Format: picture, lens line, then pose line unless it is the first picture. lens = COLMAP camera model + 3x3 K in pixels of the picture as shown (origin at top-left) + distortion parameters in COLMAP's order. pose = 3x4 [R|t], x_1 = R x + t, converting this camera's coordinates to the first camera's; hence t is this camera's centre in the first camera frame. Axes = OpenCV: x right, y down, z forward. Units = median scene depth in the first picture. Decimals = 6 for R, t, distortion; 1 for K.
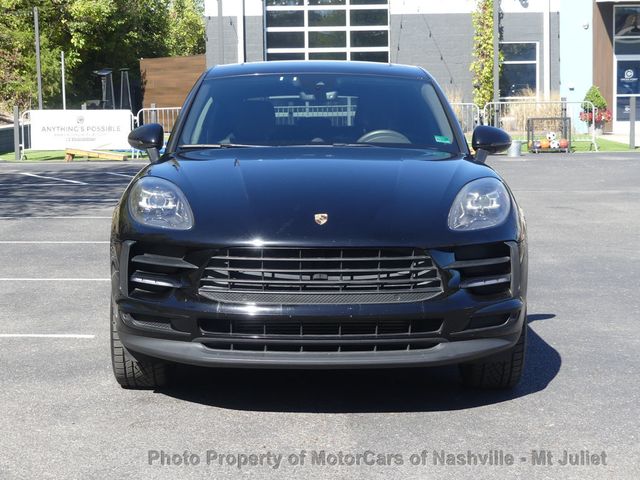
lens RADIAL K [[1406.1, 0, 317.8], [0, 1406.1, 240.6], [0, 0, 1]] dist [-0.069078, 0.000000]
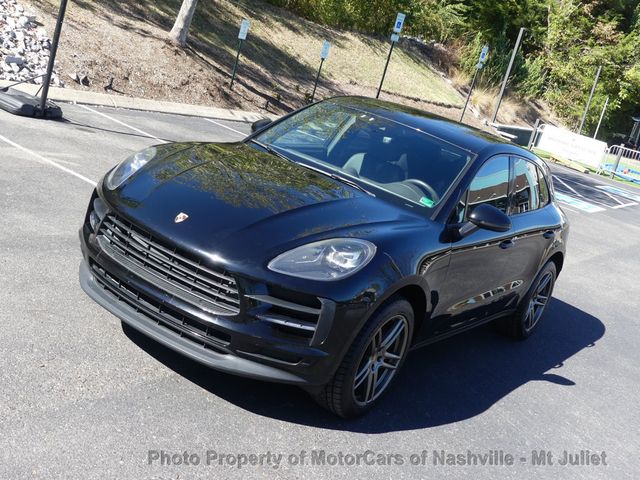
lens RADIAL K [[811.2, 0, 324.5], [0, 811.2, 238.1], [0, 0, 1]] dist [-0.022618, 0.000000]
pose [[0.795525, 0.360497, -0.487014, 0.384167], [-0.329858, 0.931879, 0.150980, -0.124938], [0.508266, 0.040537, 0.860246, 0.398540]]
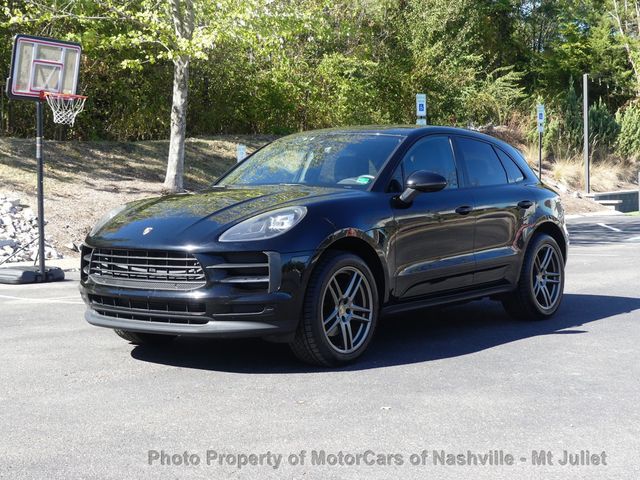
lens RADIAL K [[1101.3, 0, 320.8], [0, 1101.3, 238.1], [0, 0, 1]] dist [-0.044839, 0.000000]
pose [[0.789279, 0.021260, -0.613666, 0.739185], [-0.046218, 0.998622, -0.024848, 0.010654], [0.612293, 0.047975, 0.789174, 0.168842]]
